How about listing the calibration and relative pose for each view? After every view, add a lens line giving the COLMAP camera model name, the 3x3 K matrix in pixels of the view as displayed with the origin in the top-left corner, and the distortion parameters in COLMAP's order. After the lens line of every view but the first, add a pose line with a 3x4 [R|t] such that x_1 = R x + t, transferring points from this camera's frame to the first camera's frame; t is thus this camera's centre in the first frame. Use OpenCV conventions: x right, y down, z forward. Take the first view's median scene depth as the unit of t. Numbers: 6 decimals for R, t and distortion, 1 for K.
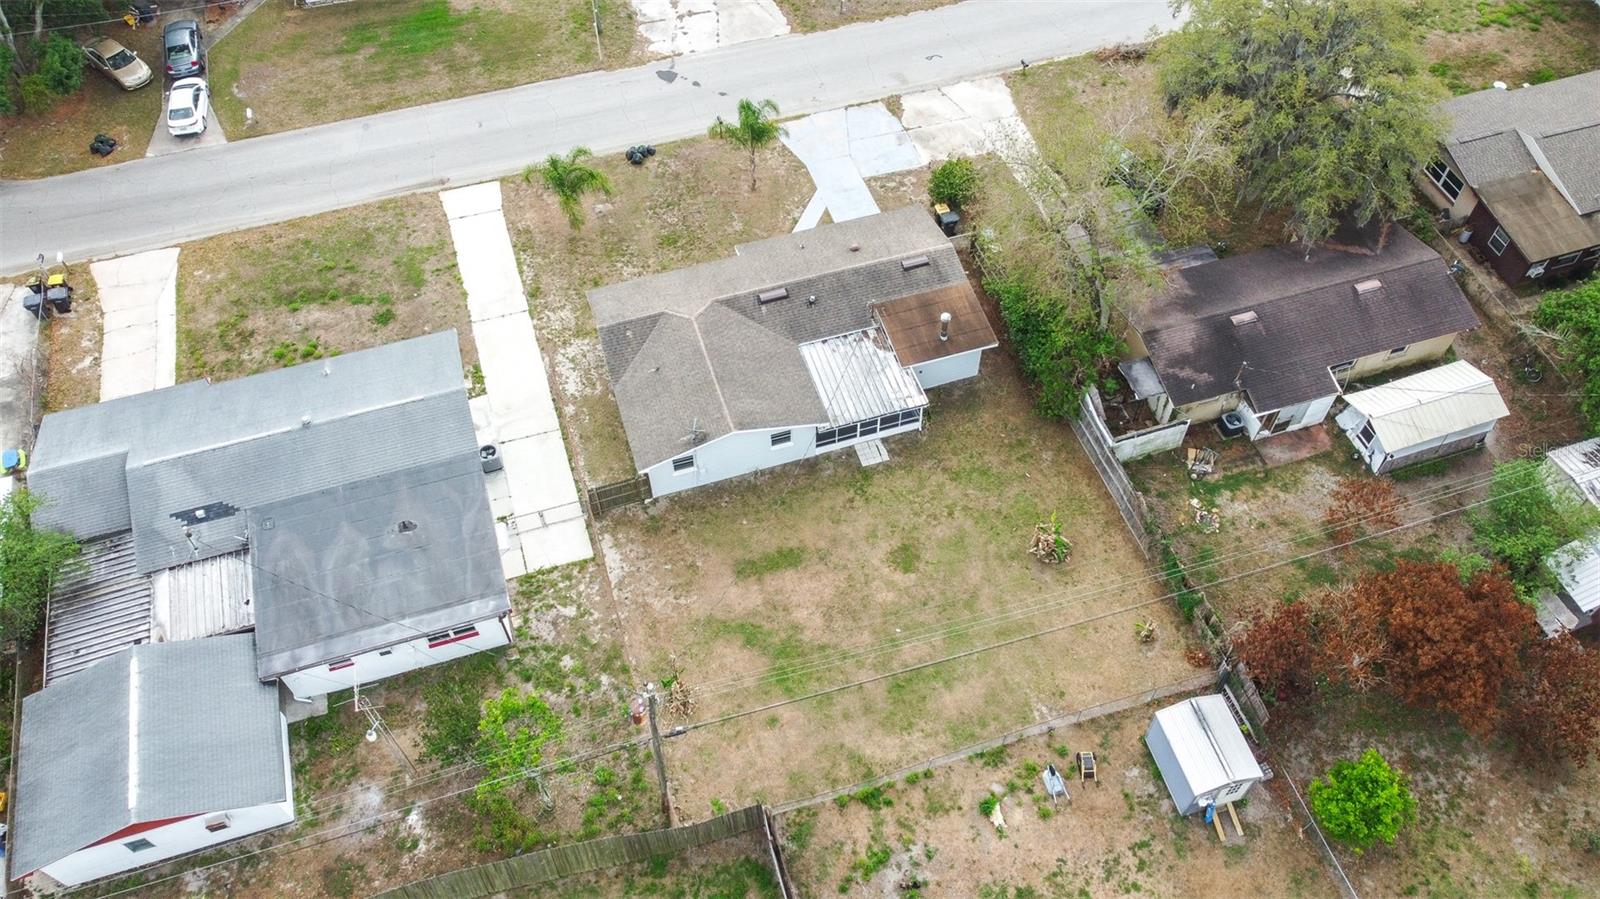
lens RADIAL K [[1212.8, 0, 796.0], [0, 1212.8, 445.4], [0, 0, 1]] dist [-0.002577, 0.001684]
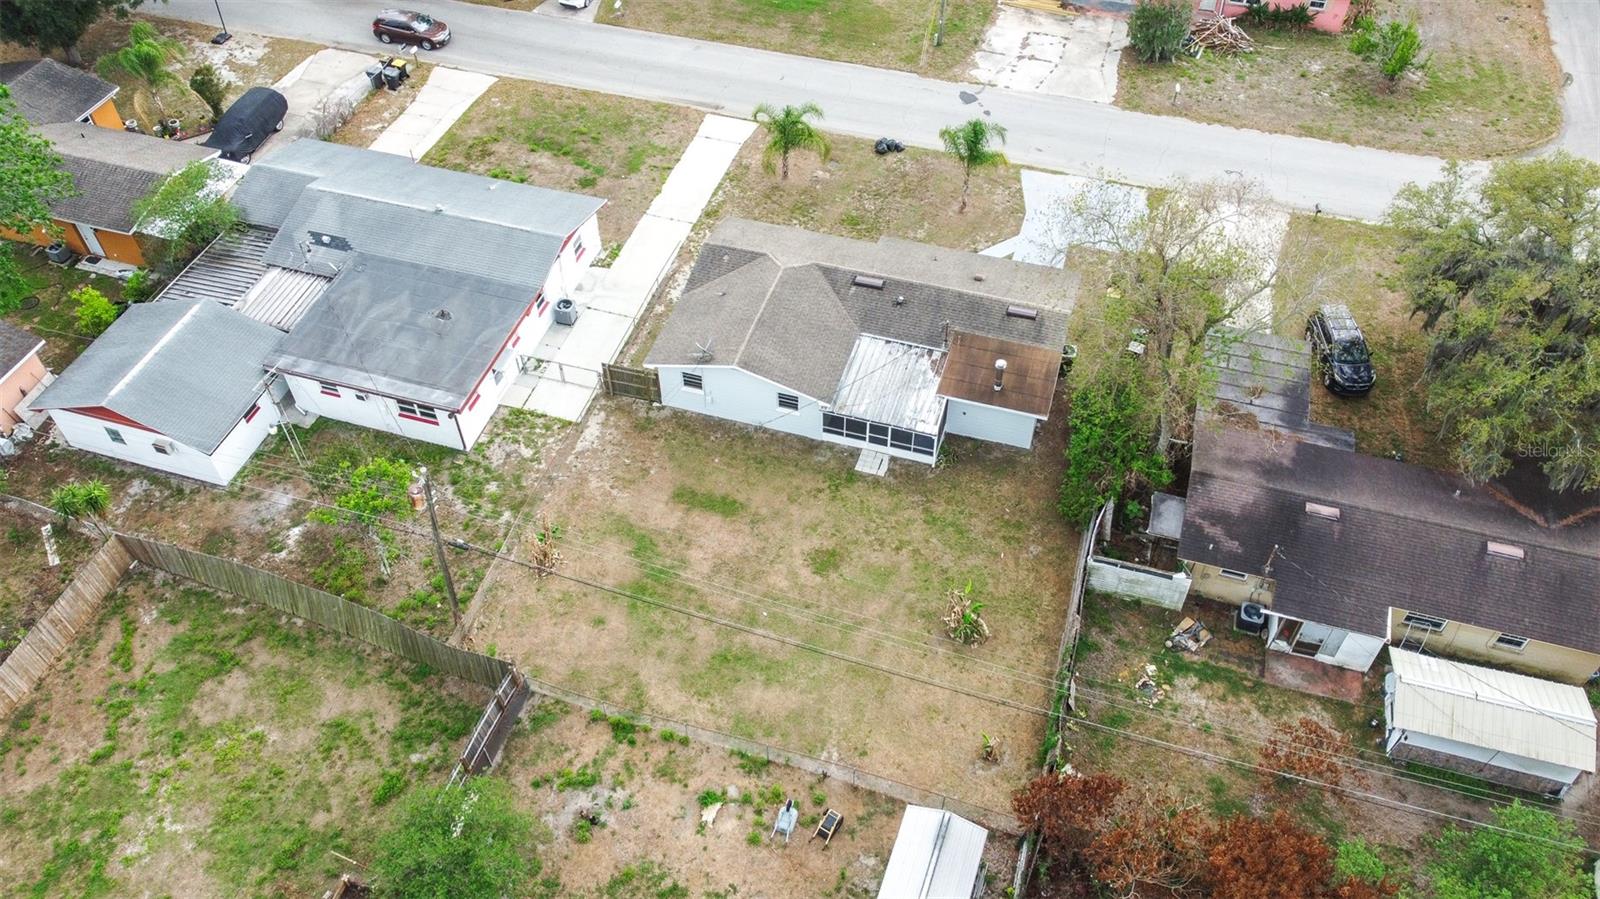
lens RADIAL K [[1212.8, 0, 796.0], [0, 1212.8, 445.4], [0, 0, 1]] dist [-0.002577, 0.001684]
pose [[0.819379, 0.424048, -0.385749, 0.388624], [-0.459560, 0.888147, 0.000163, 0.022318], [0.342671, 0.177141, 0.922604, 0.100252]]
